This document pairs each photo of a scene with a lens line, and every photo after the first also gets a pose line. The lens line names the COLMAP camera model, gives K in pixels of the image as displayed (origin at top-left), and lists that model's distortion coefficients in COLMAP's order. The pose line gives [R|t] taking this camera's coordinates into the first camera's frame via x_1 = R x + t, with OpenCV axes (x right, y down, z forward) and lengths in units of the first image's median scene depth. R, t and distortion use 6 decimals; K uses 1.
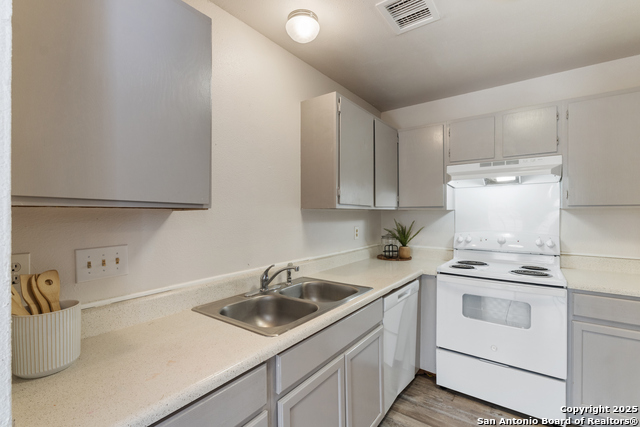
lens RADIAL K [[293.5, 0, 319.2], [0, 293.5, 213.4], [0, 0, 1]] dist [0.003108, -0.000307]
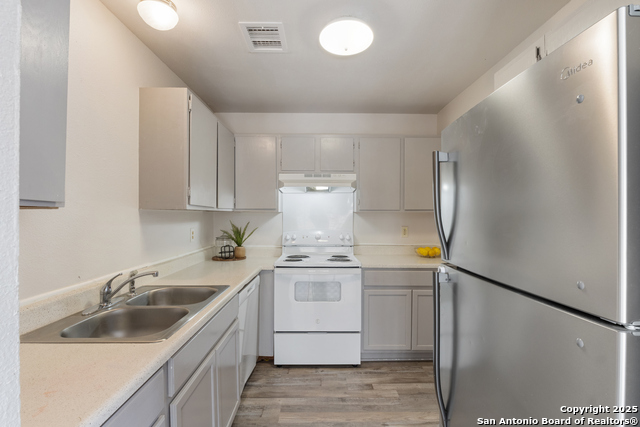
lens RADIAL K [[315.0, 0, 319.1], [0, 315.0, 214.6], [0, 0, 1]] dist [-0.005583, 0.000524]
pose [[0.792763, 0.005432, 0.609506, -0.224886], [-0.004123, 0.999985, -0.003549, 0.002329], [-0.609517, 0.000301, 0.792773, -0.080595]]
